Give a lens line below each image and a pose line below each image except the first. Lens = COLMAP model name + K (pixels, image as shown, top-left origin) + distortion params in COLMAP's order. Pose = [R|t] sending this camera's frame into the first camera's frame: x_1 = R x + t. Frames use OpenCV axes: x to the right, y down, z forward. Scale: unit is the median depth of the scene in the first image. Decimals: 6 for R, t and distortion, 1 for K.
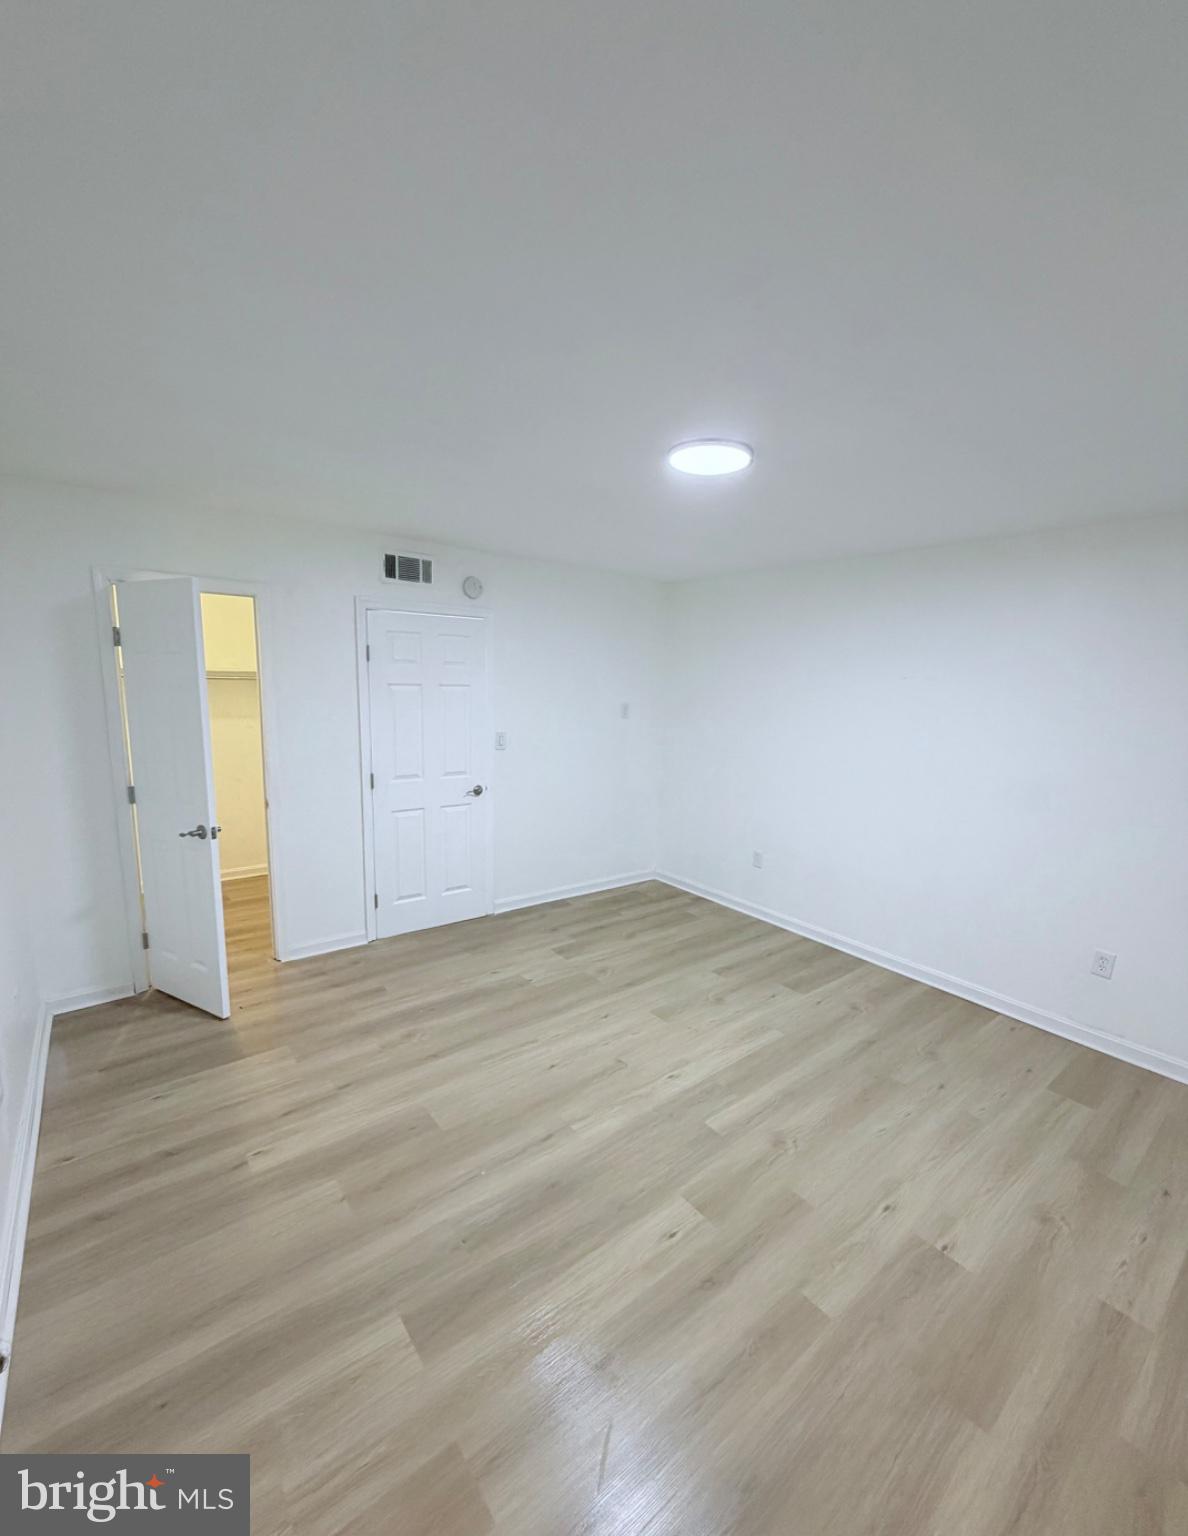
lens RADIAL K [[627.6, 0, 595.3], [0, 627.6, 792.6], [0, 0, 1]] dist [-0.000707, -0.000084]
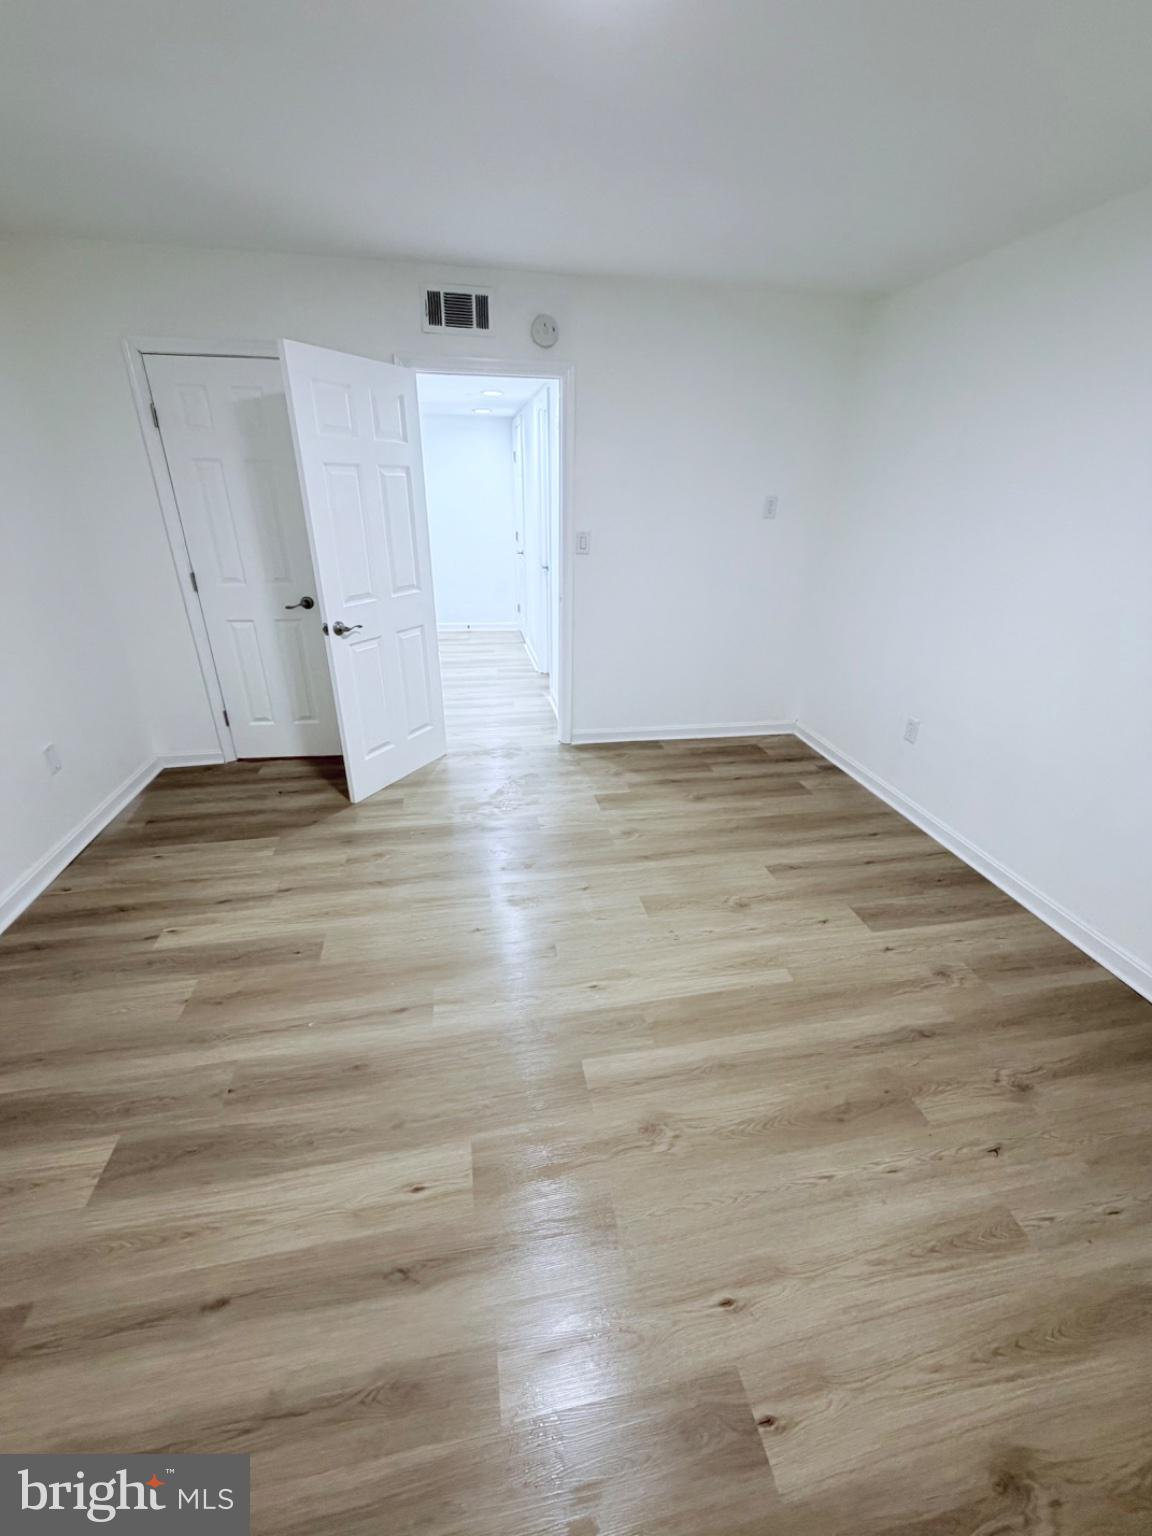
lens RADIAL K [[610.9, 0, 578.2], [0, 610.9, 764.7], [0, 0, 1]] dist [-0.001749, 0.000166]
pose [[0.888693, 0.178382, -0.422380, 0.342308], [-0.070979, 0.963634, 0.257628, -0.010358], [0.452976, -0.198972, 0.869036, 0.346143]]
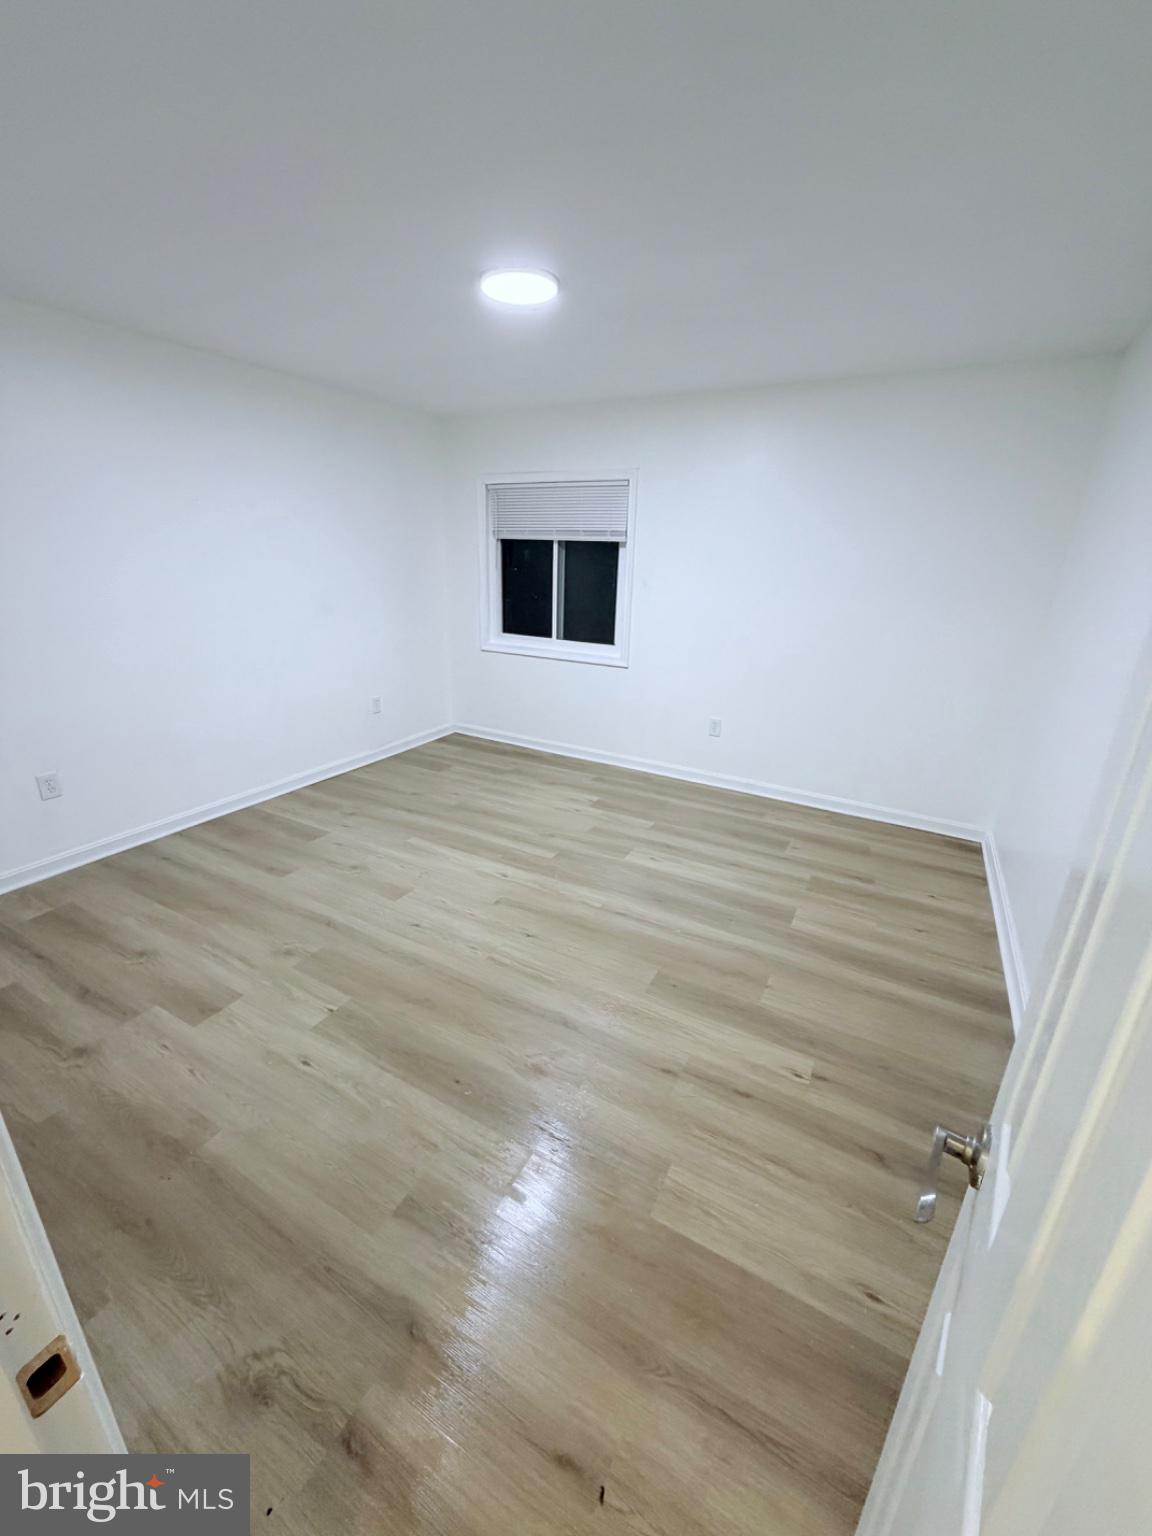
lens RADIAL K [[610.9, 0, 578.2], [0, 610.9, 764.7], [0, 0, 1]] dist [-0.001749, 0.000166]
pose [[-0.385692, -0.342117, 0.856853, -0.743939], [0.129115, 0.899557, 0.417285, -0.163337], [-0.913548, 0.271577, -0.302780, 1.053741]]
